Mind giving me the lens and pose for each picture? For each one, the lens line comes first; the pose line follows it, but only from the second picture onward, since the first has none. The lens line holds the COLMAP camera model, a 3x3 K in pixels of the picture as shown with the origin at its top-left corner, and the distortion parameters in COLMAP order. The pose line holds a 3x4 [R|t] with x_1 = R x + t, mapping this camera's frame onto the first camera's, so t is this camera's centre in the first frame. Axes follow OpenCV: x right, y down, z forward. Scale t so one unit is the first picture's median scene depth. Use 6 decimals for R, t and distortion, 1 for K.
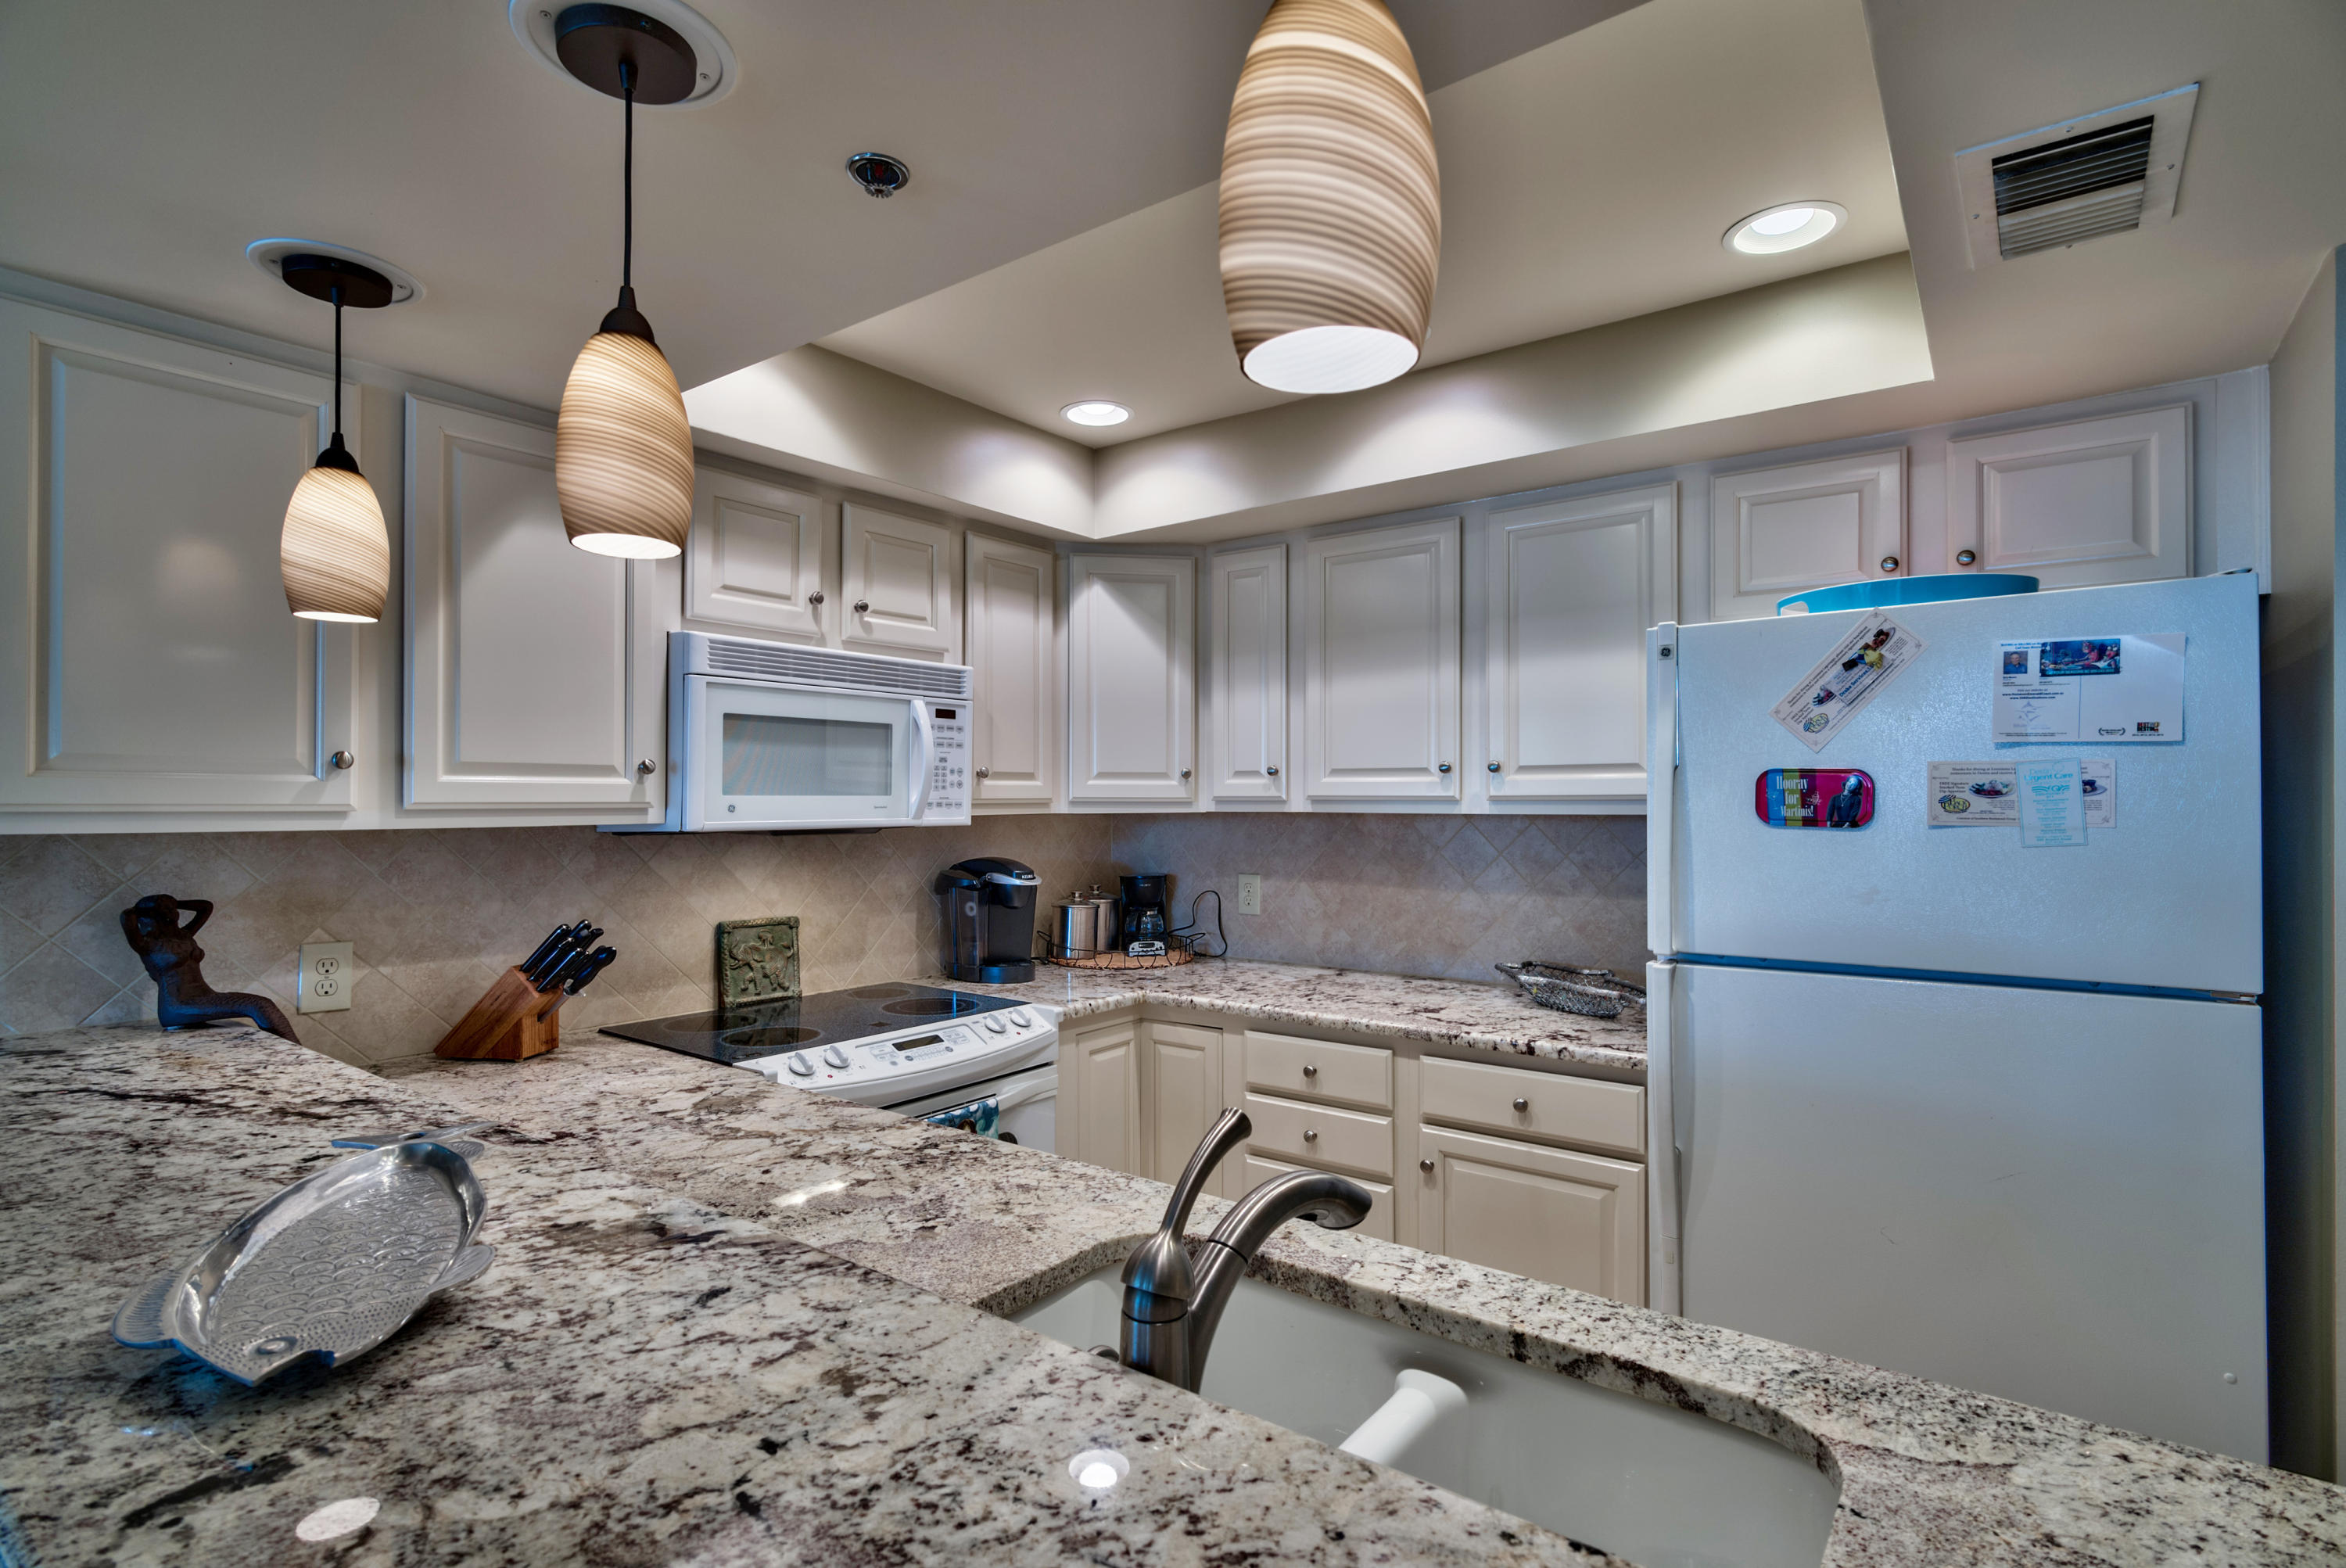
lens RADIAL K [[1128.4, 0, 1173.0], [0, 1128.4, 784.0], [0, 0, 1]] dist [-0.000371, -0.000023]
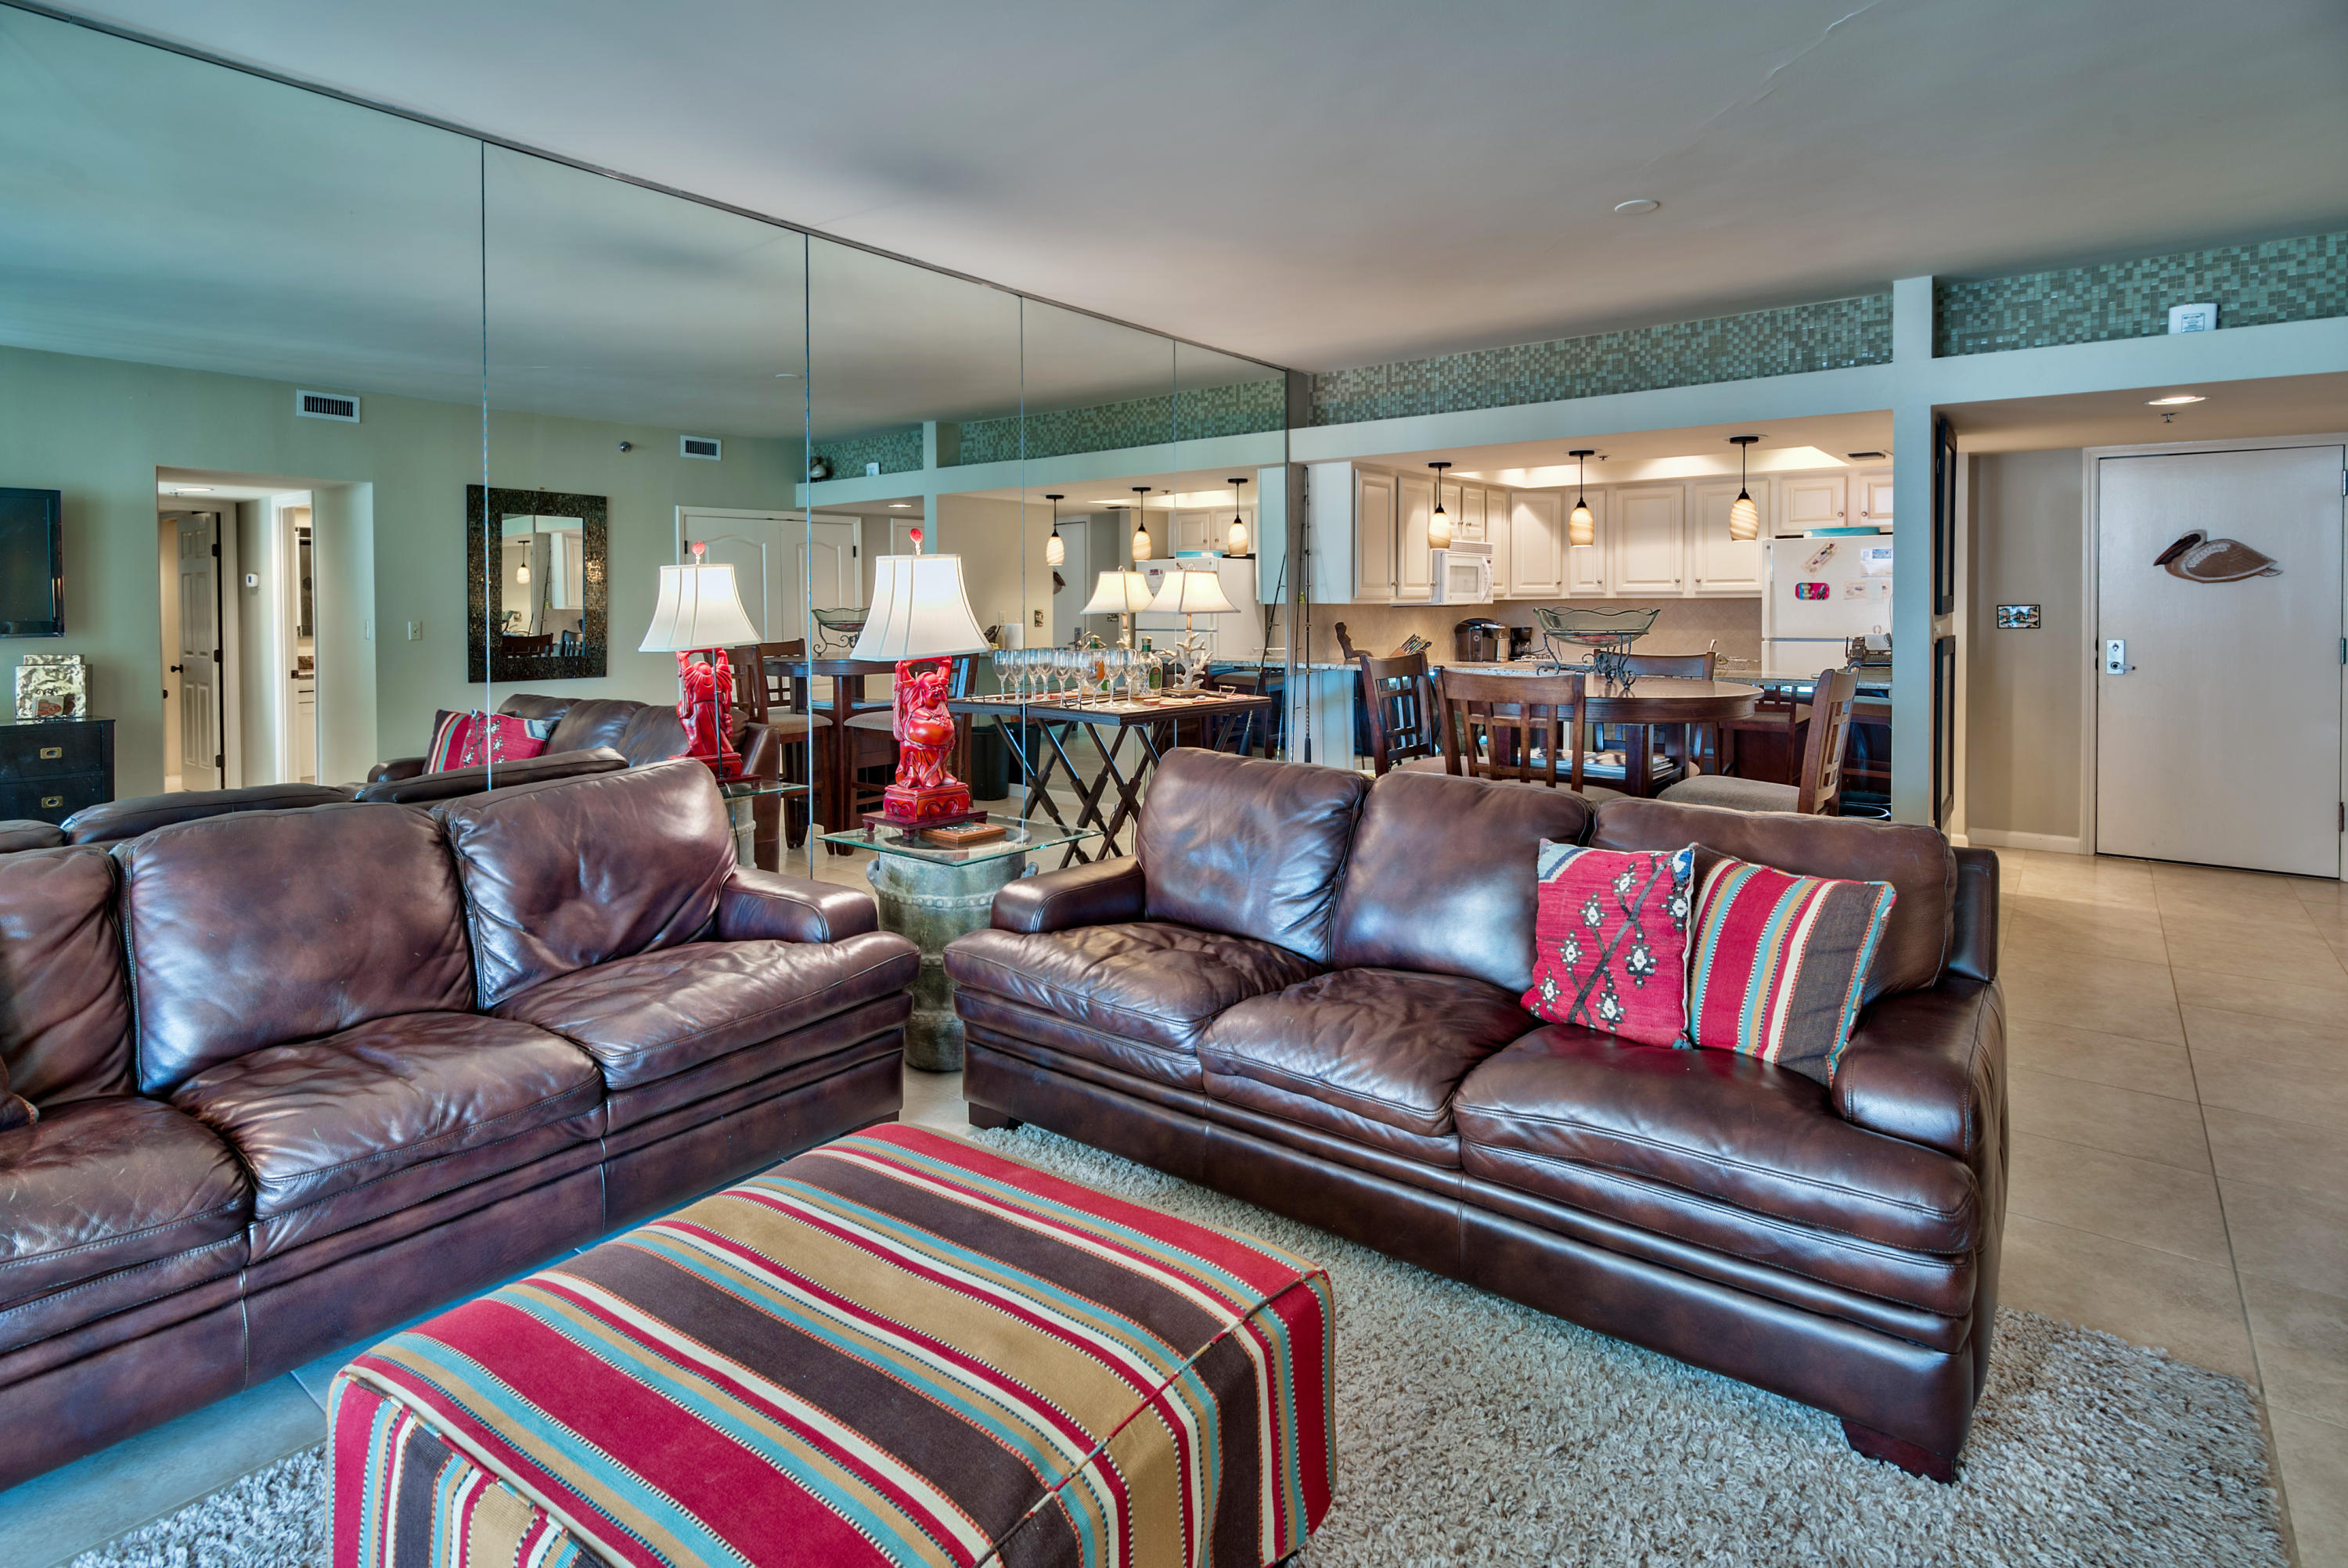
lens RADIAL K [[1172.2, 0, 1168.8], [0, 1172.2, 620.4], [0, 0, 1]] dist [-0.018606, 0.016196]
pose [[0.999790, -0.008336, -0.018745, -0.922961], [0.009014, 0.999298, 0.036374, -0.032196], [0.018429, -0.036535, 0.999162, -1.805517]]
